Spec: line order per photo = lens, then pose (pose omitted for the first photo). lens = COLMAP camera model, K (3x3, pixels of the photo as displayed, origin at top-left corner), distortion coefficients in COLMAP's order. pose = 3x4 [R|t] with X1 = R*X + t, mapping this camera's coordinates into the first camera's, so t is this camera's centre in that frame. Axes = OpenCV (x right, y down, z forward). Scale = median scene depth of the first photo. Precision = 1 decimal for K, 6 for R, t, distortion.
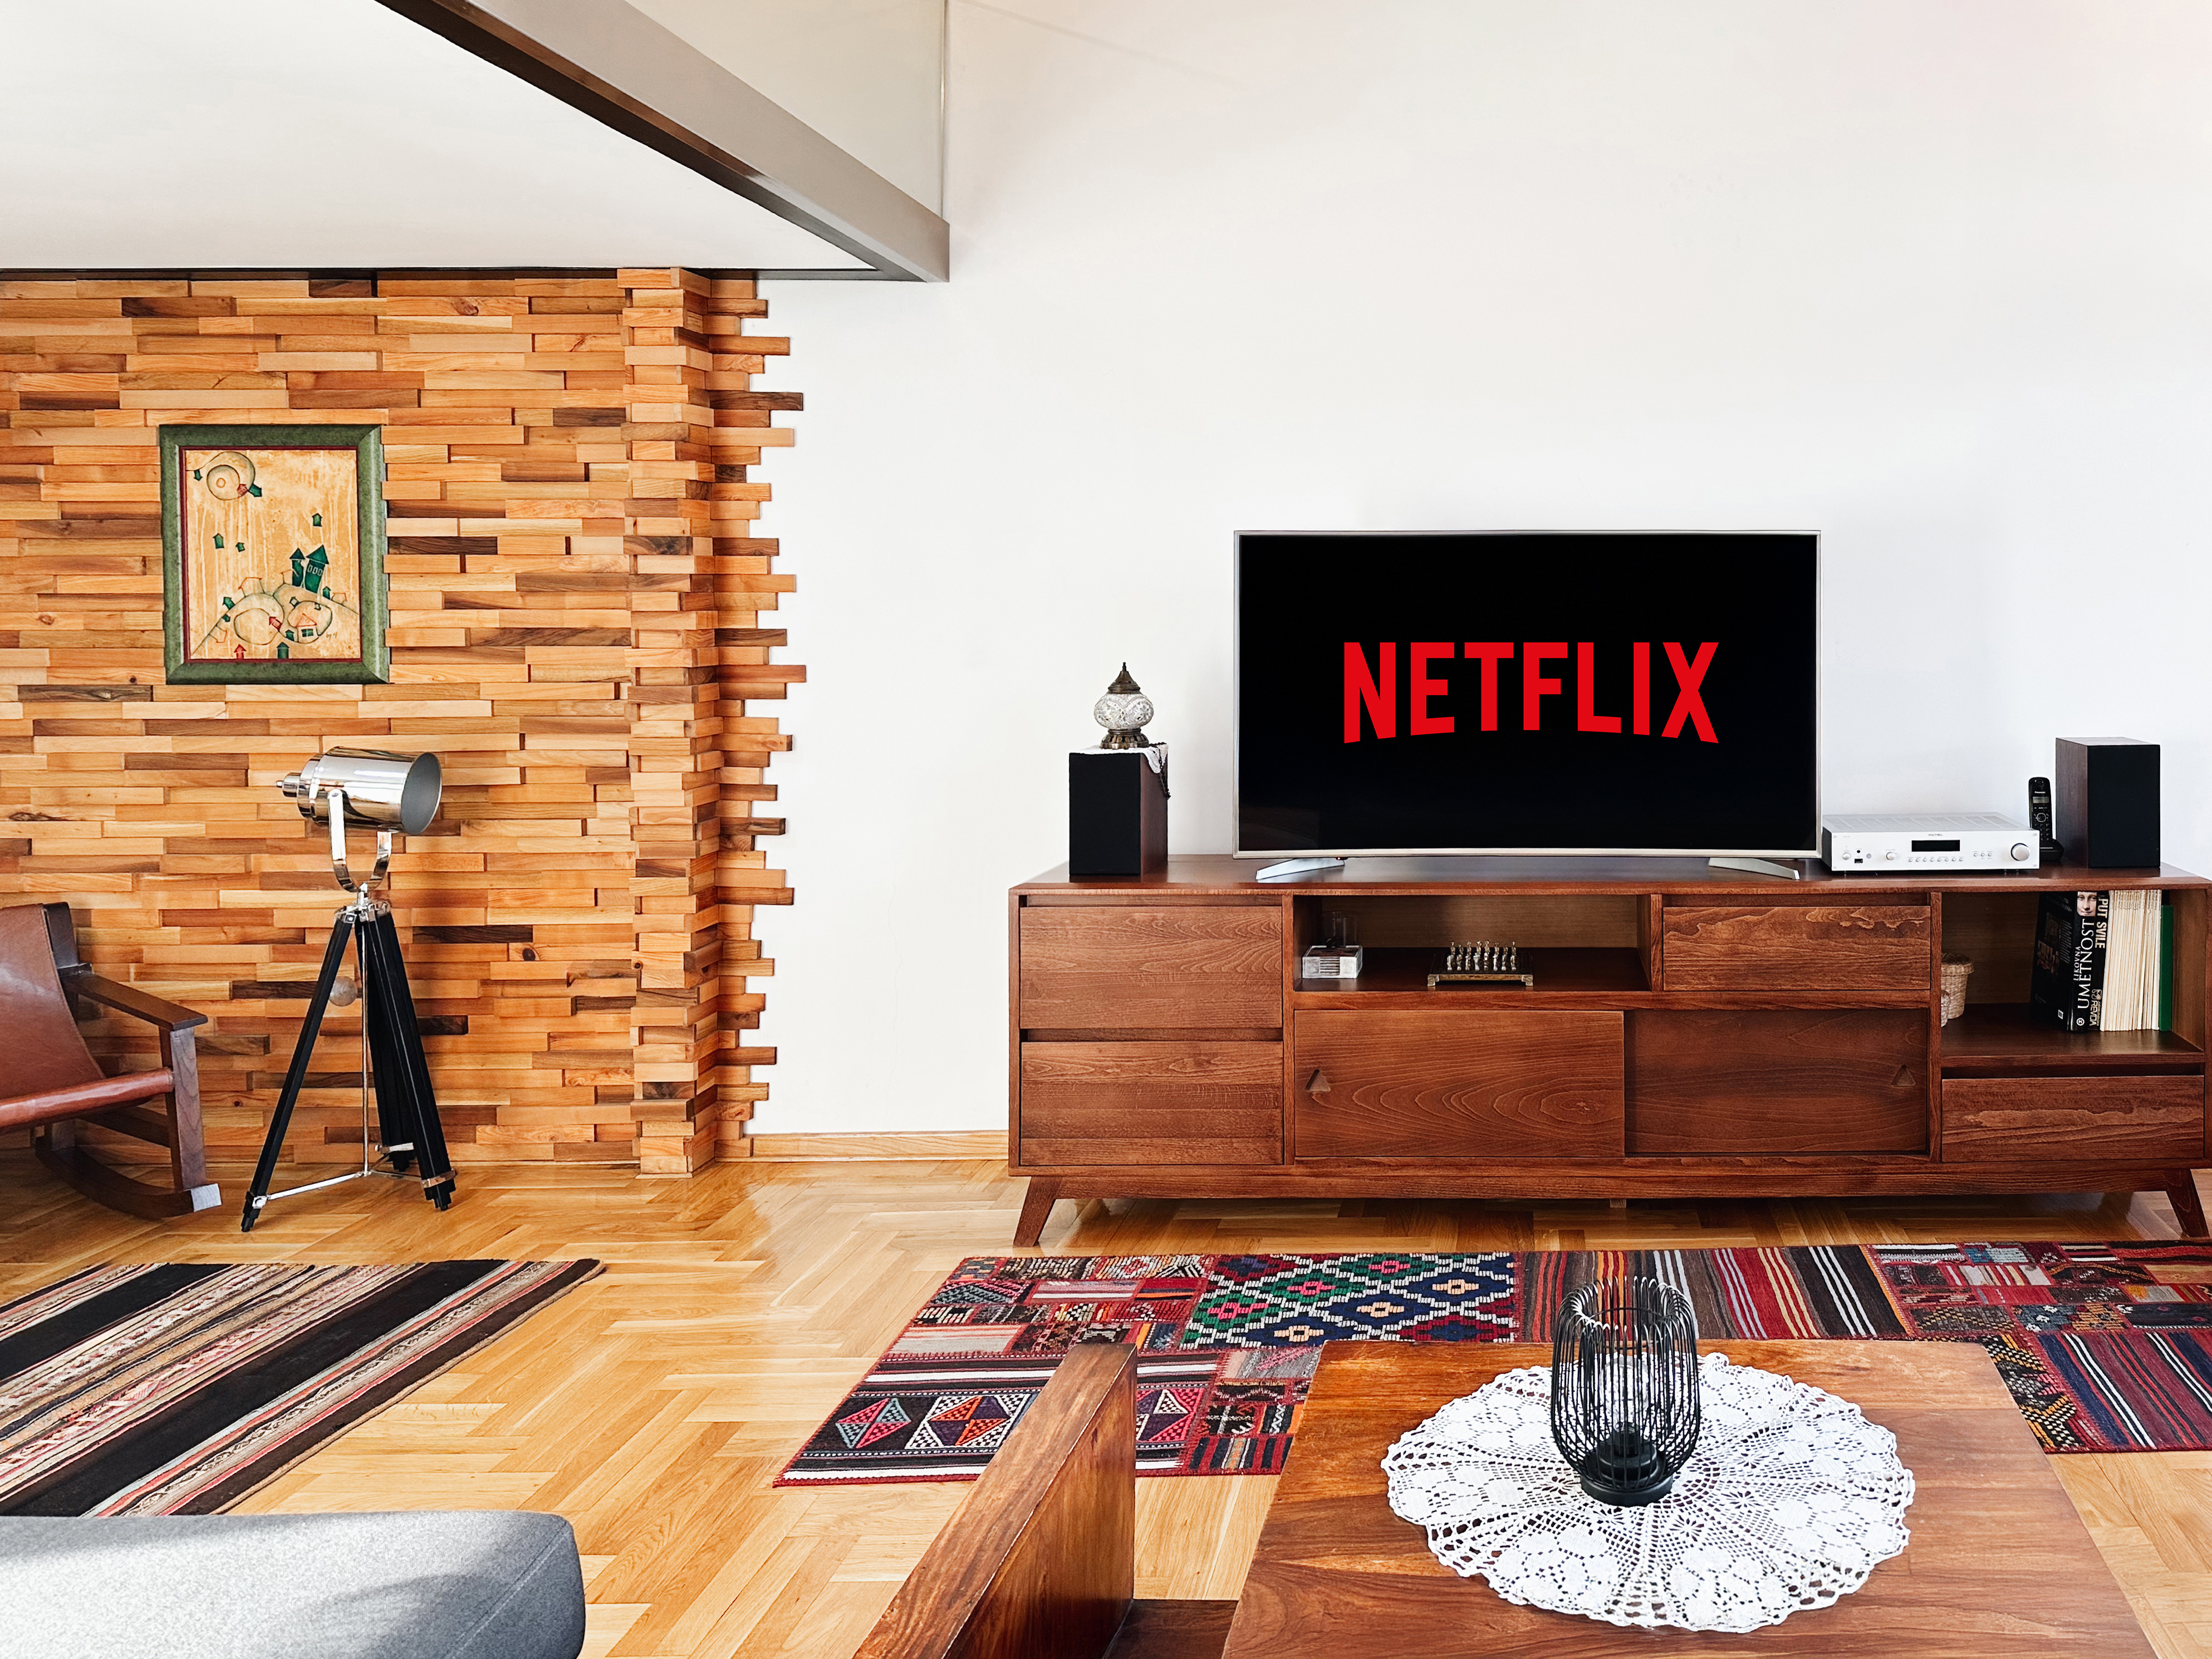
lens RADIAL K [[1530.8, 0, 1109.3], [0, 1530.8, 713.9], [0, 0, 1]] dist [0.061741, -0.132364]
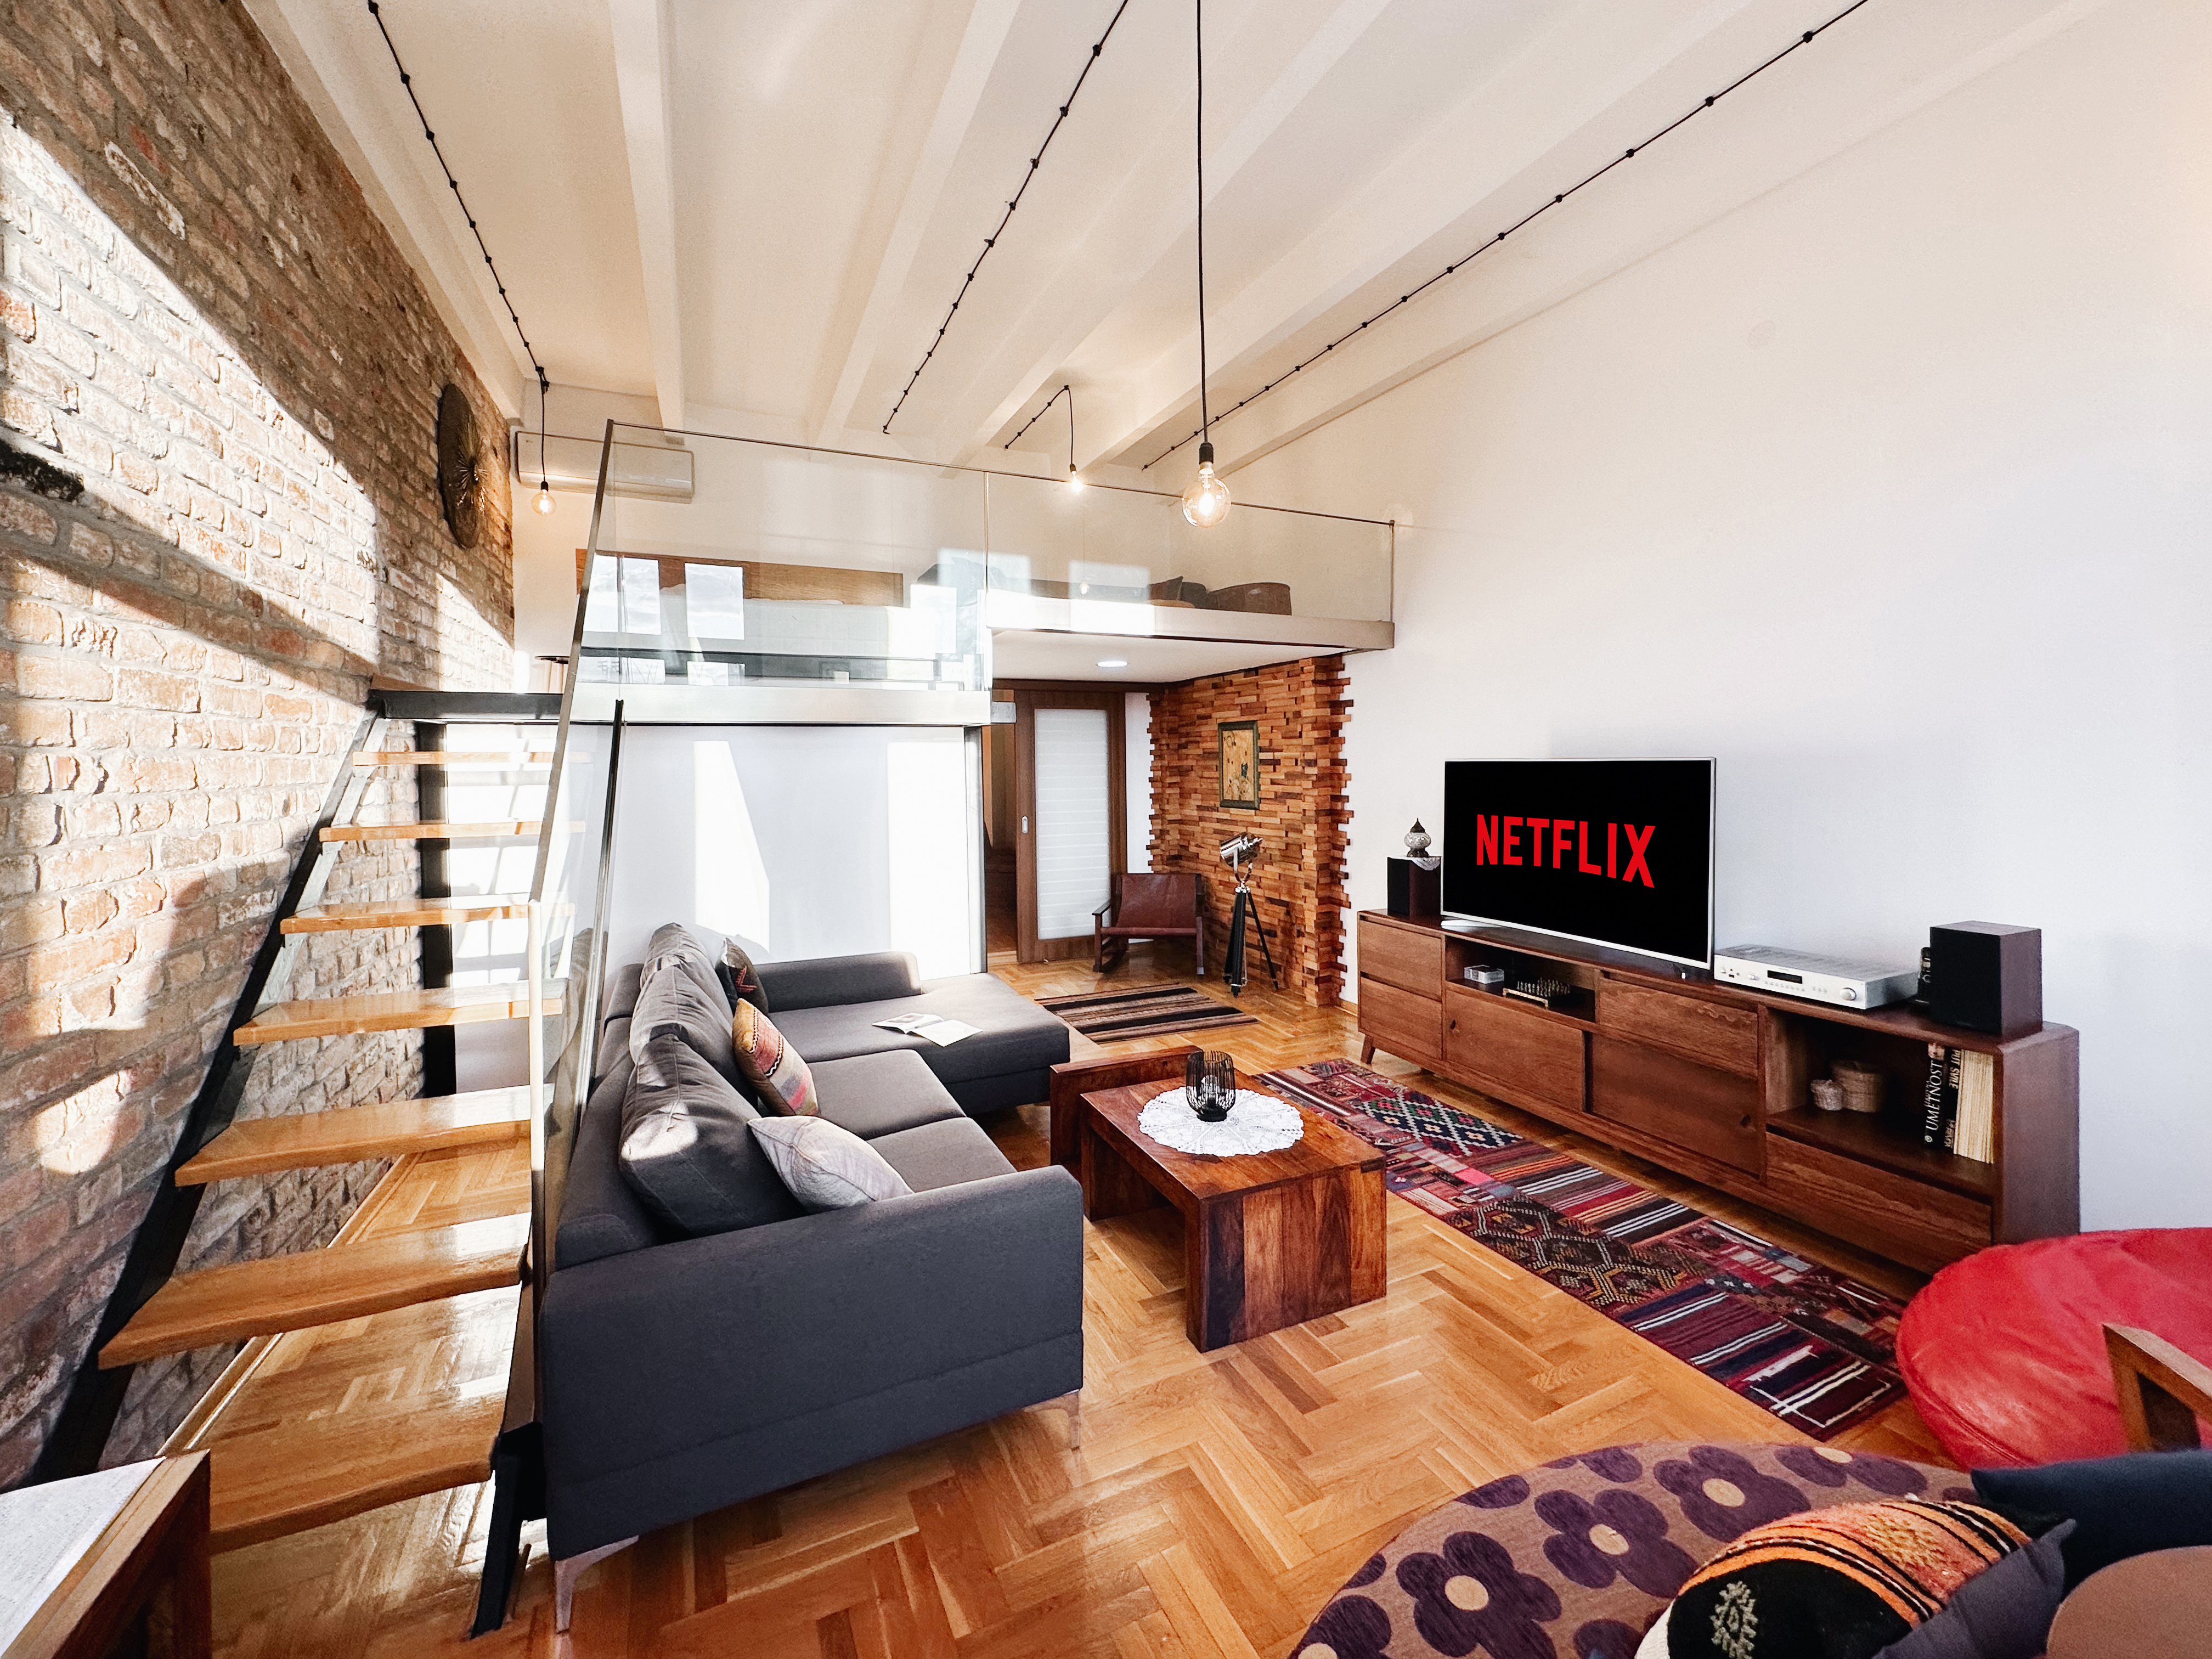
lens RADIAL K [[888.3, 0, 1106.0], [0, 888.3, 829.5], [0, 0, 1]] dist [-0.072638, 0.000010]
pose [[0.389648, 0.068063, -0.918445, 0.958861], [-0.037331, 0.997613, 0.058092, -0.070944], [0.920207, 0.011651, 0.391259, 0.097365]]
